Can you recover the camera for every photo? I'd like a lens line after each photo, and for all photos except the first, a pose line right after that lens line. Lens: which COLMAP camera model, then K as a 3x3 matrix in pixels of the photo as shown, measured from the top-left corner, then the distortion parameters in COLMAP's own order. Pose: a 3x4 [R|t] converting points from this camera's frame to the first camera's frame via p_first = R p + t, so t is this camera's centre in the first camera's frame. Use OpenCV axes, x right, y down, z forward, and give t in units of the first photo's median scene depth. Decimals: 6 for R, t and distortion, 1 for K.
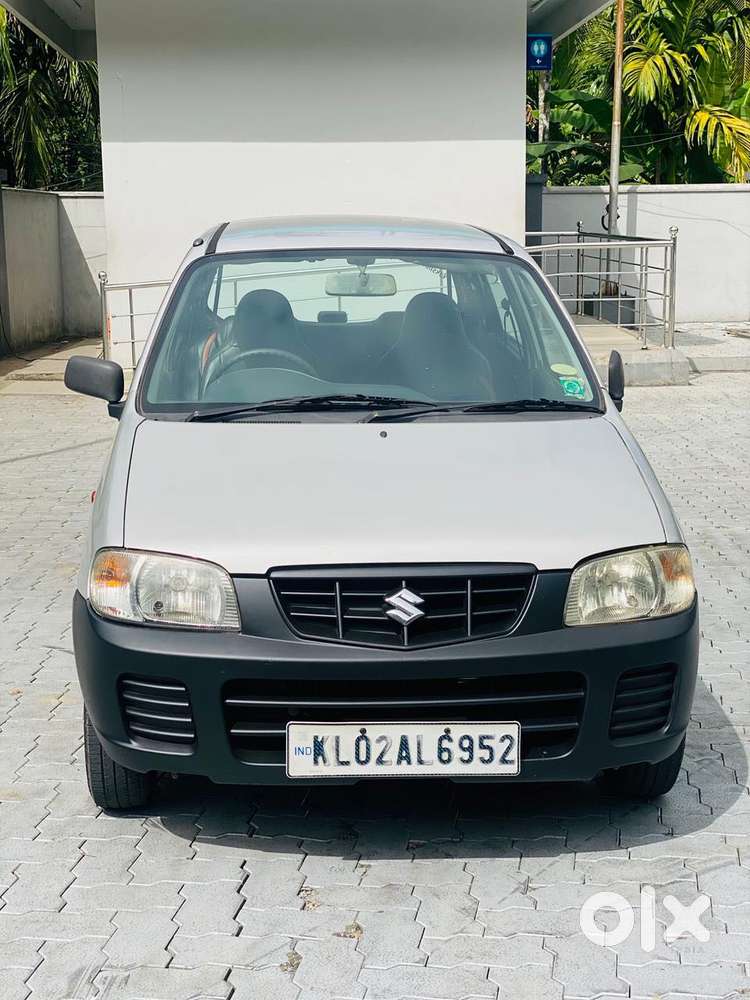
lens RADIAL K [[1475.2, 0, 375.0], [0, 1475.2, 500.0], [0, 0, 1]] dist [0.033056, -0.058083]
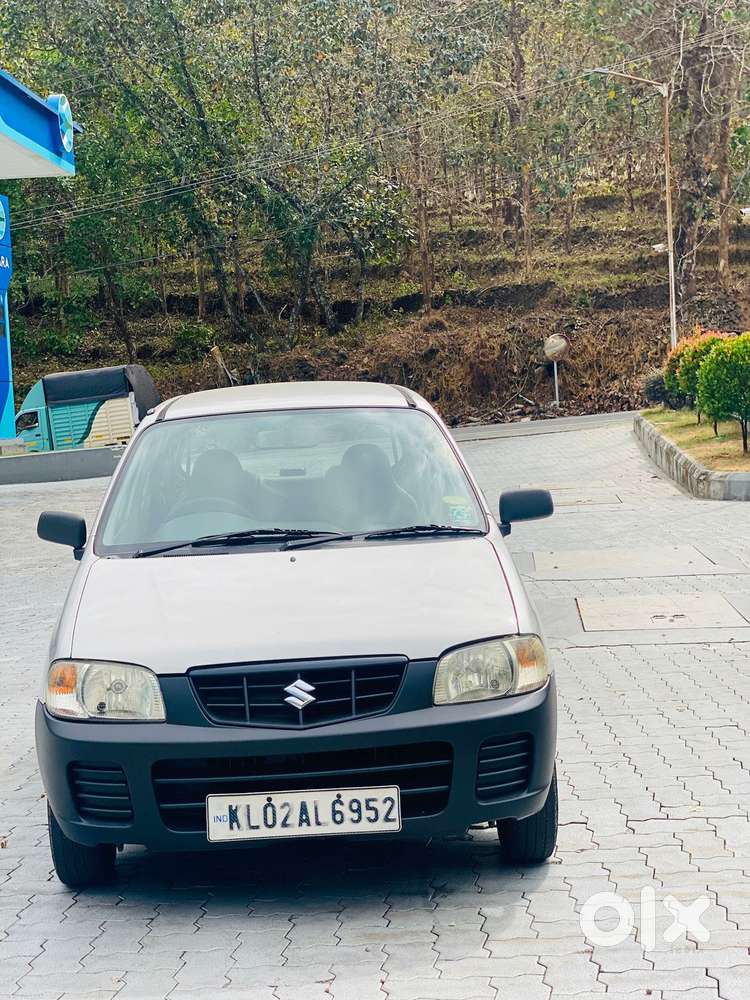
lens RADIAL K [[1475.2, 0, 375.0], [0, 1475.2, 500.0], [0, 0, 1]] dist [0.033056, -0.058083]
pose [[0.998292, -0.051942, -0.026751, 0.122389], [0.048537, 0.992161, -0.115157, 0.056406], [0.032523, 0.113661, 0.992987, -0.222895]]
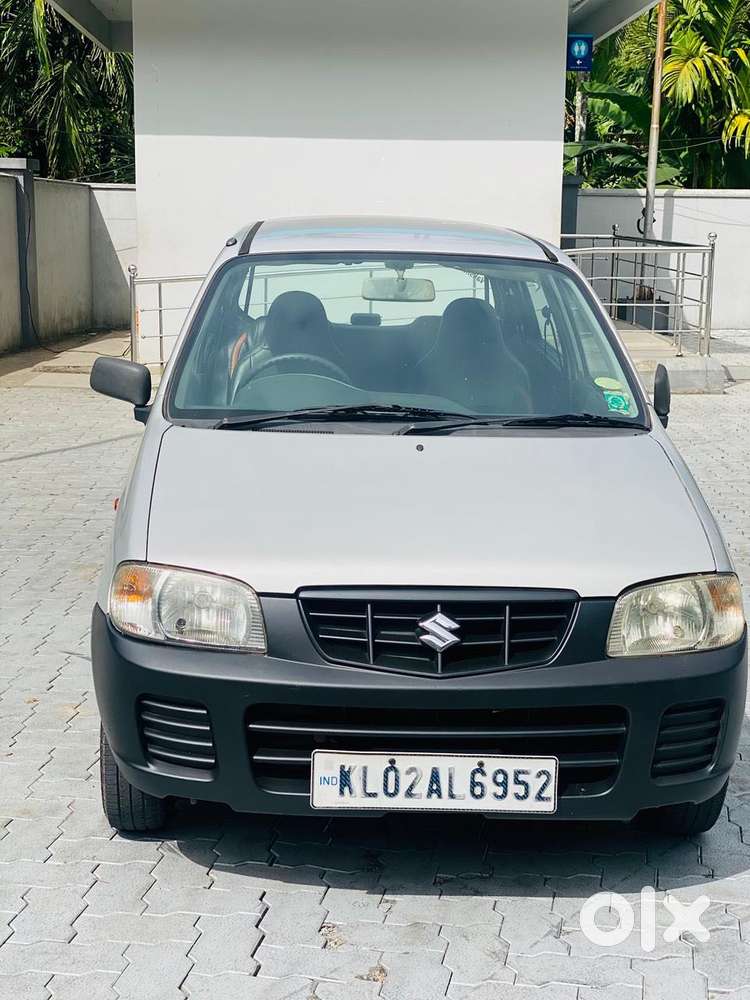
lens RADIAL K [[1475.2, 0, 375.0], [0, 1475.2, 500.0], [0, 0, 1]] dist [0.033056, -0.058083]
pose [[0.999541, 0.025693, -0.016024, -0.008180], [-0.025662, 0.999668, 0.002138, -0.013763], [0.016074, -0.001726, 0.999869, 0.048503]]
